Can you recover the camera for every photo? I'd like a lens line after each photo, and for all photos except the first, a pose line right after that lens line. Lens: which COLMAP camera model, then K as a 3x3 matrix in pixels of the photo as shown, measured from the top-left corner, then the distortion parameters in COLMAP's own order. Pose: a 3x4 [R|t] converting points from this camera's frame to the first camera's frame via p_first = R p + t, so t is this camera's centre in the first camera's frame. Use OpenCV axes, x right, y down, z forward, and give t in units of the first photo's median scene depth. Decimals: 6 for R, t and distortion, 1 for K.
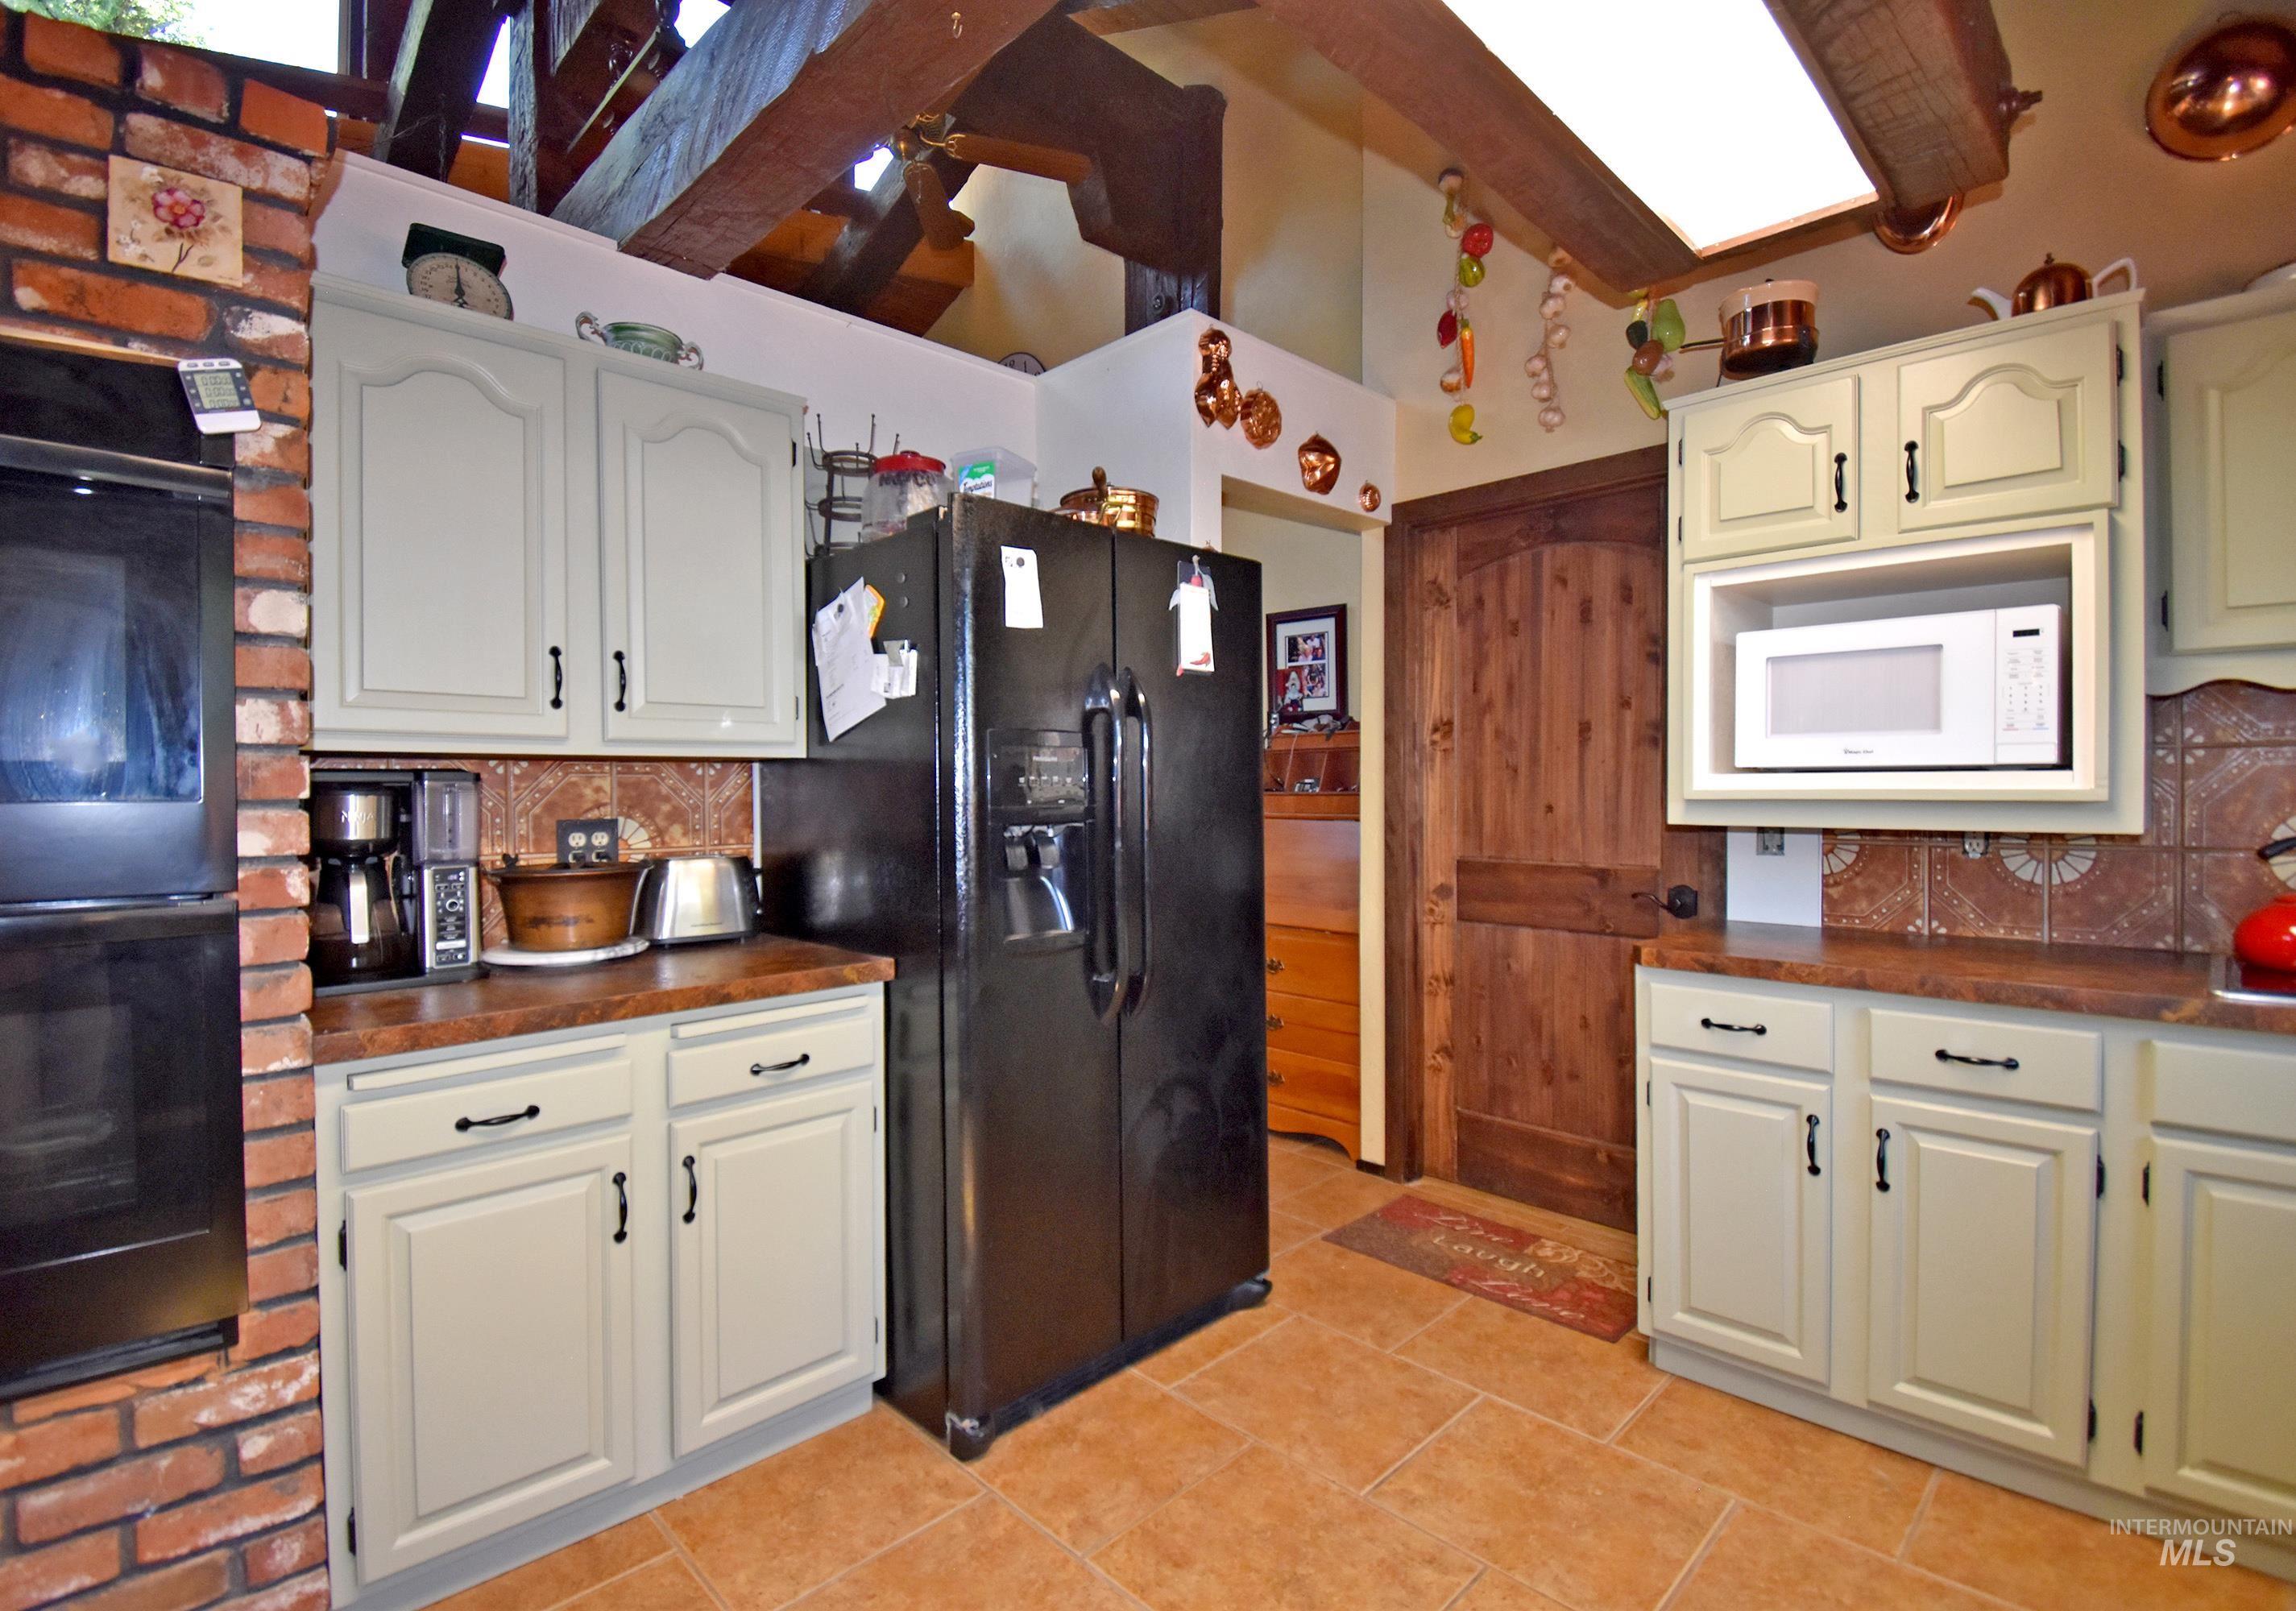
lens RADIAL K [[1095.4, 0, 1055.5], [0, 1095.4, 801.3], [0, 0, 1]] dist [0.022990, -0.029400]
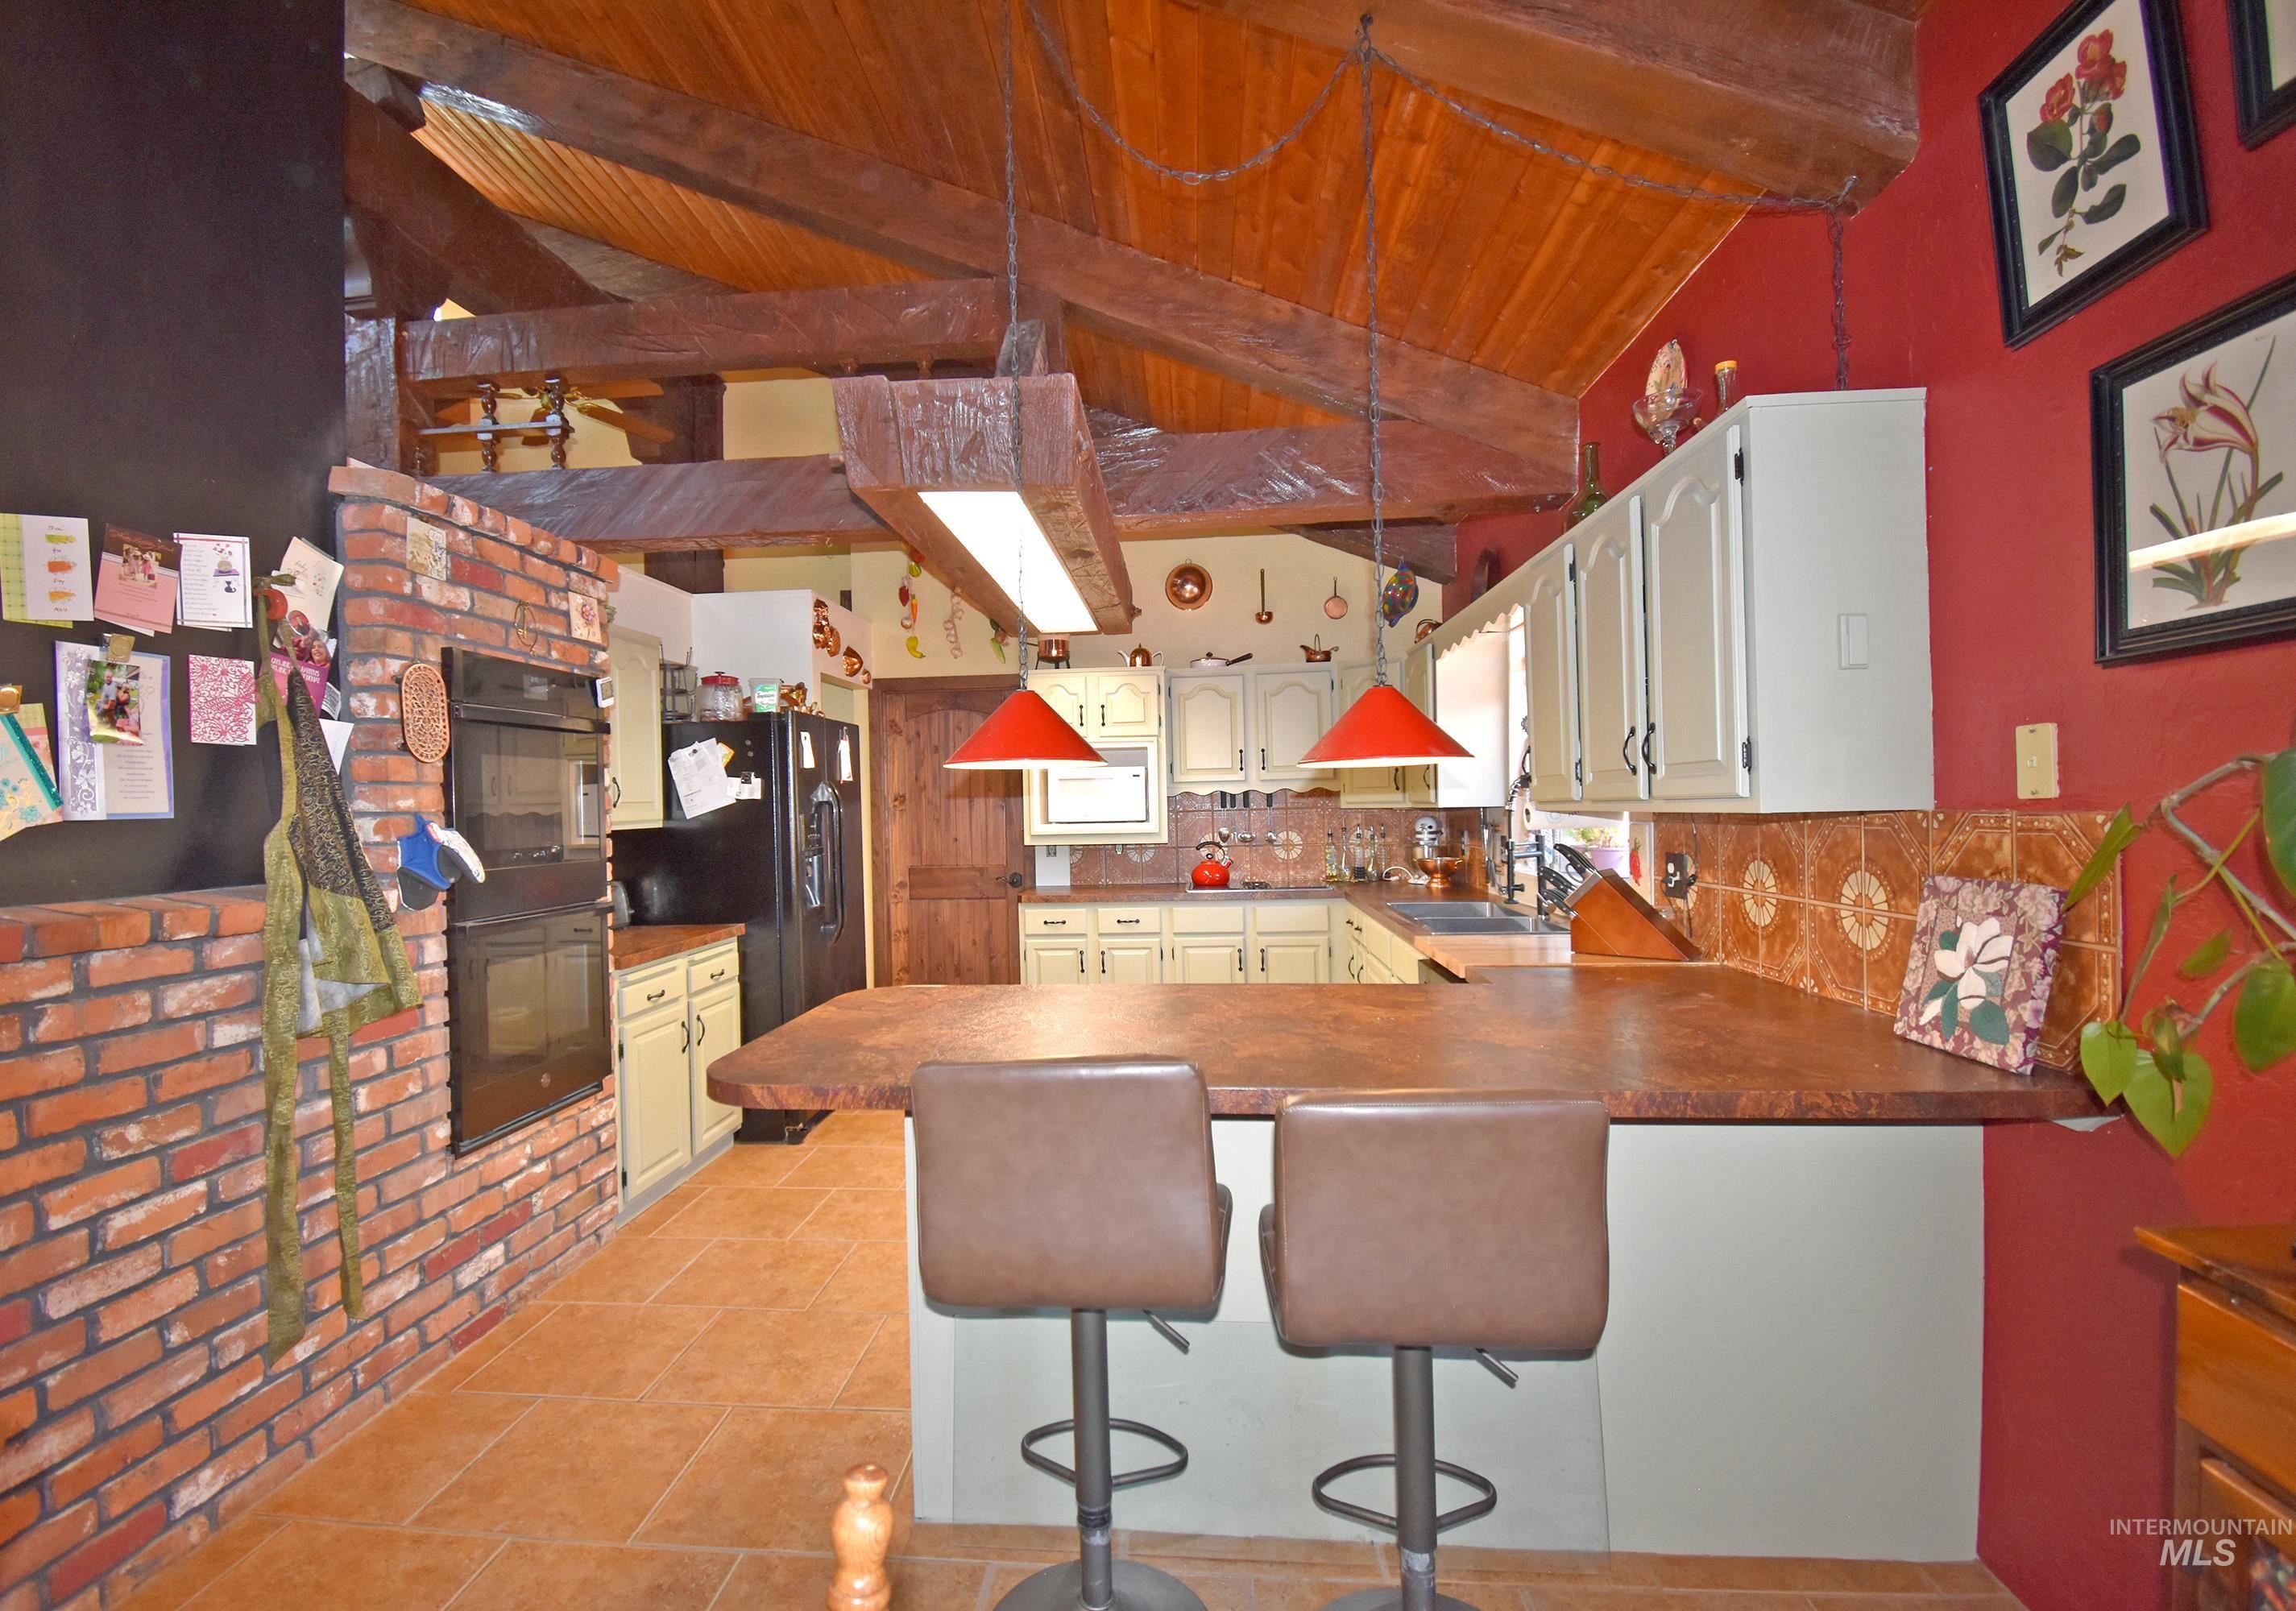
lens RADIAL K [[1095.4, 0, 1055.5], [0, 1095.4, 801.3], [0, 0, 1]] dist [0.022990, -0.029400]
pose [[0.769284, -0.011612, 0.638801, -0.979621], [0.027212, 0.999523, -0.014602, -0.040598], [-0.638327, 0.028616, 0.769233, -0.947679]]
